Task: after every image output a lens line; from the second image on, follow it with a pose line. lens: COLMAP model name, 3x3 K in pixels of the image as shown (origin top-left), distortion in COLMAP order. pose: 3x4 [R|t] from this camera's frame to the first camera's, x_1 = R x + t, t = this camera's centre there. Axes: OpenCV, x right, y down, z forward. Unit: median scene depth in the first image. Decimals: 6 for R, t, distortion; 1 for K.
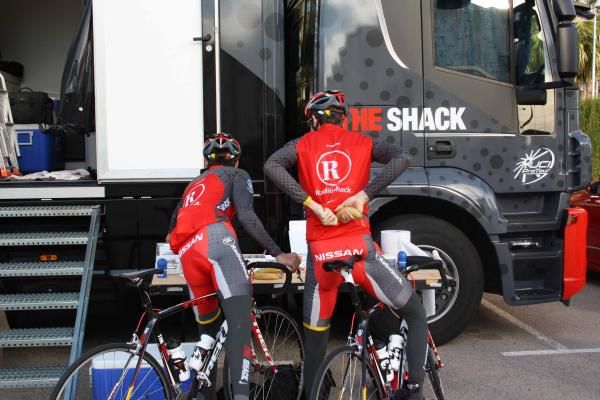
lens RADIAL K [[869.6, 0, 298.4], [0, 869.6, 200.5], [0, 0, 1]] dist [0.039857, 0.000000]
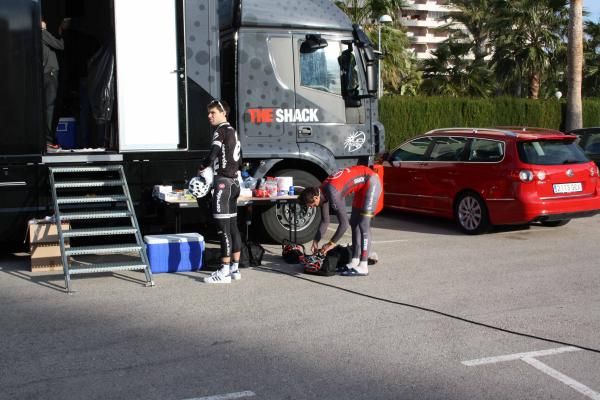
lens RADIAL K [[869.6, 0, 301.8], [0, 869.6, 200.2], [0, 0, 1]] dist [0.039857, 0.000000]
pose [[0.971301, -0.024835, 0.236554, -0.270635], [0.022349, 0.999663, 0.013185, 0.057106], [-0.236802, -0.007519, 0.971529, -0.737965]]
